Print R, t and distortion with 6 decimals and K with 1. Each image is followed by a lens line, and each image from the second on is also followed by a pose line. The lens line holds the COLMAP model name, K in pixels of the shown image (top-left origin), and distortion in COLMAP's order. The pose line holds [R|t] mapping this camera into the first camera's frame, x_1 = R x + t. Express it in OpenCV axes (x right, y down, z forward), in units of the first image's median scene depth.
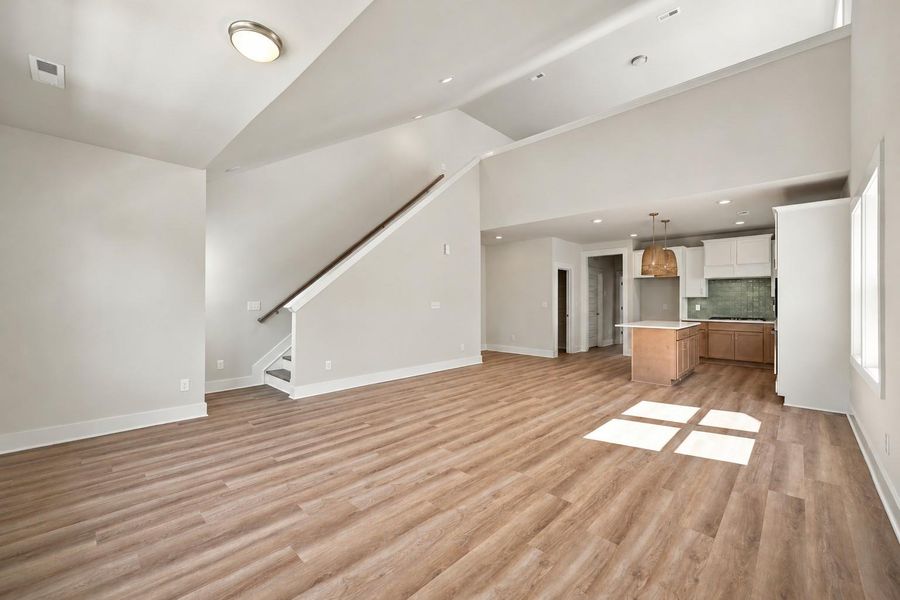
lens RADIAL K [[361.9, 0, 447.8], [0, 361.9, 297.5], [0, 0, 1]] dist [0.001636, -0.000194]
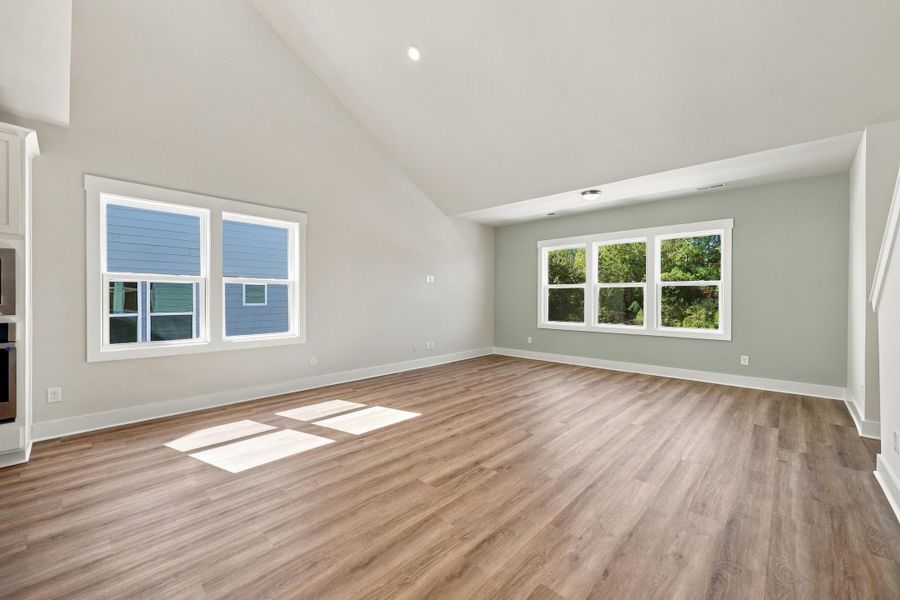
lens RADIAL K [[361.9, 0, 449.5], [0, 361.9, 301.7], [0, 0, 1]] dist [0.001636, -0.000194]
pose [[-0.999983, -0.002173, -0.005424, 0.291831], [-0.002165, 0.999997, -0.001416, 0.035607], [0.005427, -0.001405, -0.999984, 2.107253]]
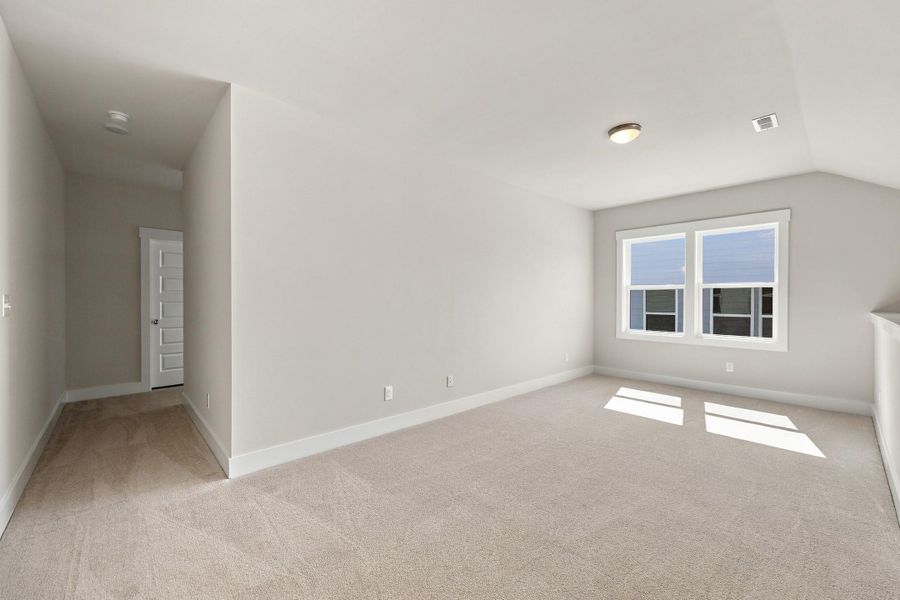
lens RADIAL K [[361.9, 0, 446.7], [0, 361.9, 300.7], [0, 0, 1]] dist [0.001636, -0.000194]
pose [[0.076584, -0.004318, 0.997054, -0.508629], [-0.015581, 0.999863, 0.005527, 0.027050], [-0.996941, -0.015958, 0.076506, 1.800063]]
